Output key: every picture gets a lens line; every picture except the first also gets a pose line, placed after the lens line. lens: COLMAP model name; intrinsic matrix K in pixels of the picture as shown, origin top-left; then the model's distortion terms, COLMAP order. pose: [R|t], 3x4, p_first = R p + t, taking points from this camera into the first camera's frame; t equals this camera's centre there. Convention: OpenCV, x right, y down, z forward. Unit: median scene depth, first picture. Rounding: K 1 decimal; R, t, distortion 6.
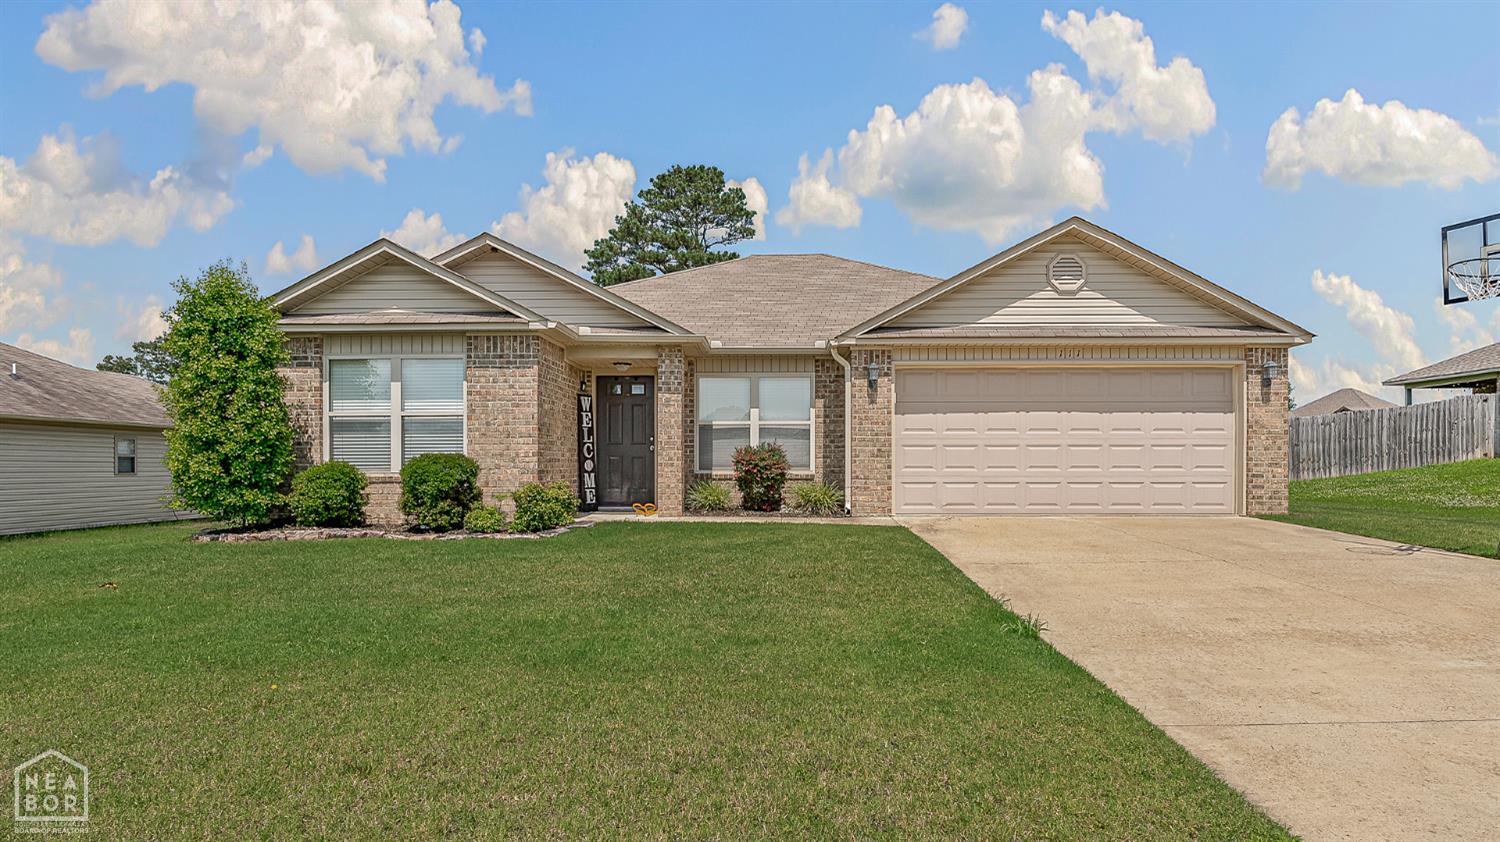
lens RADIAL K [[751.2, 0, 772.3], [0, 751.2, 468.3], [0, 0, 1]] dist [-0.014354, 0.000033]
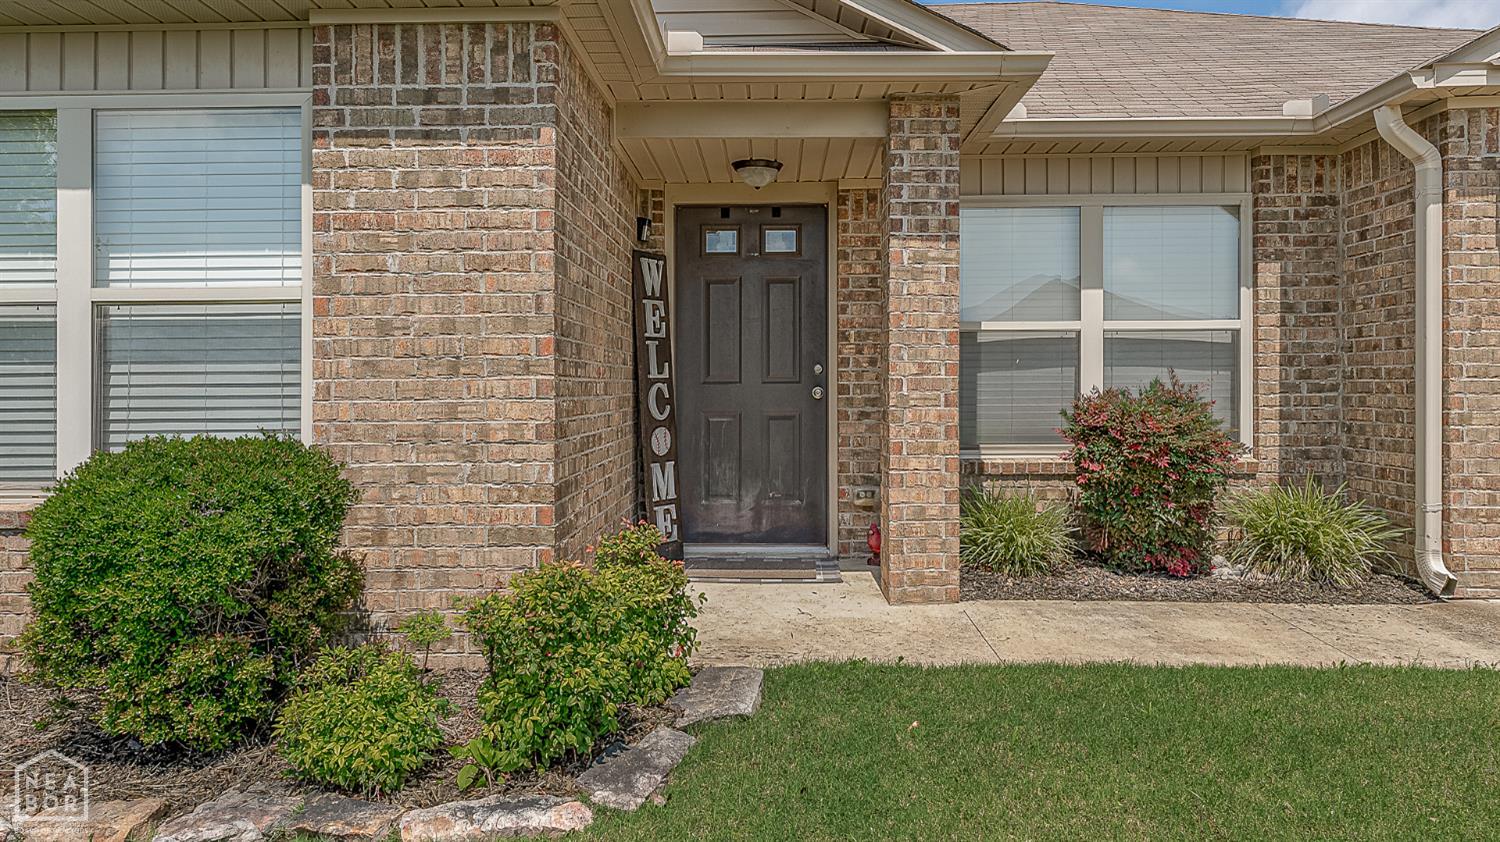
lens RADIAL K [[972.4, 0, 749.1], [0, 972.4, 373.9], [0, 0, 1]] dist [0.001744, -0.000294]
pose [[0.999642, -0.002864, -0.026593, -0.199503], [0.002388, 0.999837, -0.017888, -0.030439], [0.026640, 0.017818, 0.999486, 0.548888]]
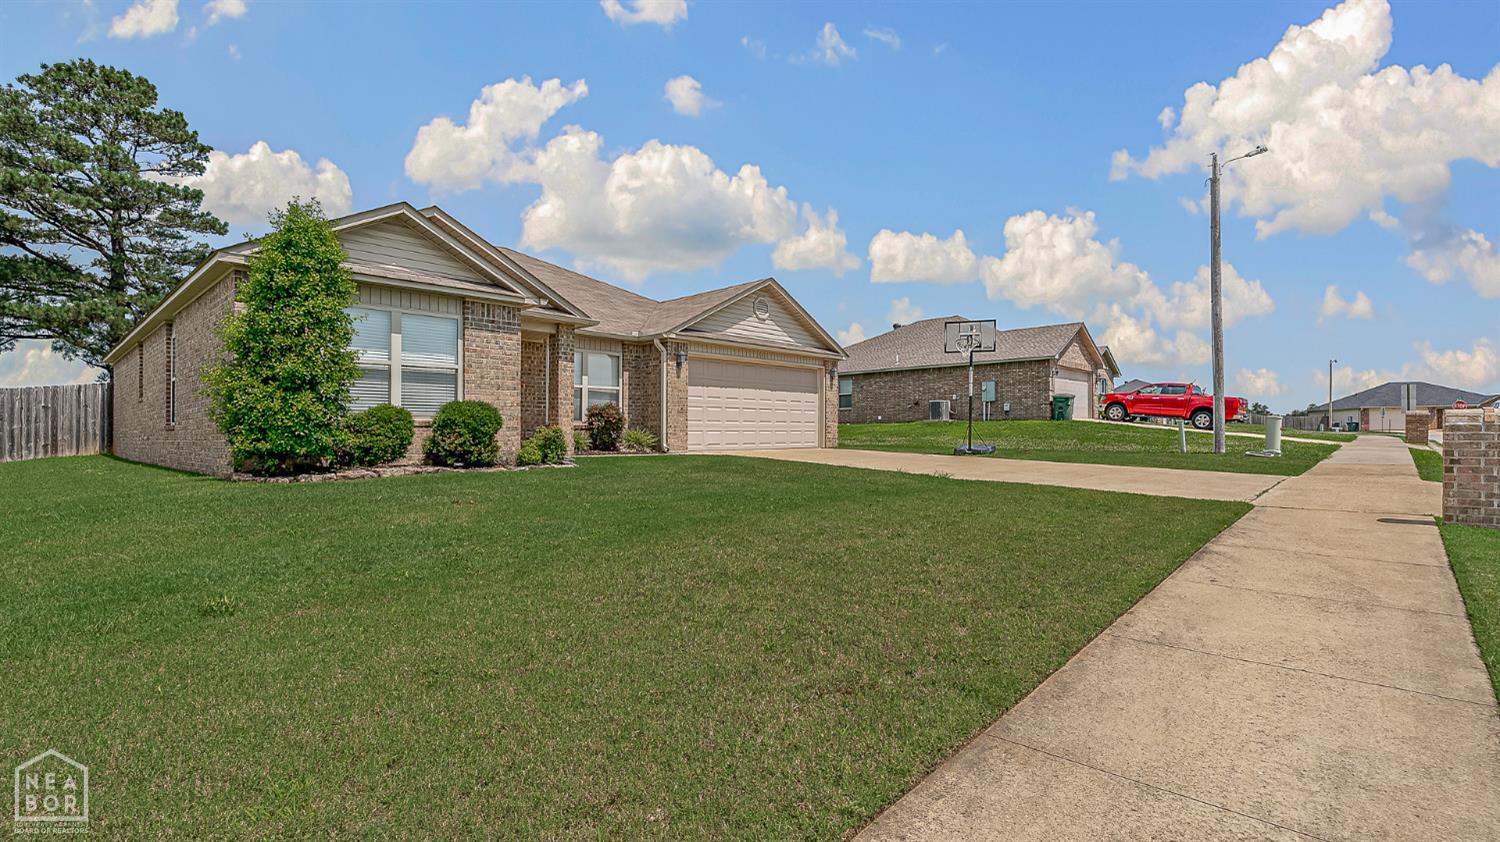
lens RADIAL K [[672.8, 0, 750.0], [0, 672.8, 421.0], [0, 0, 1]] dist [0.002151, 0.000466]
pose [[0.680253, 0.010224, 0.732906, -0.756813], [0.010118, 0.999676, -0.023336, 0.033418], [-0.732908, 0.023290, 0.679929, -0.023635]]
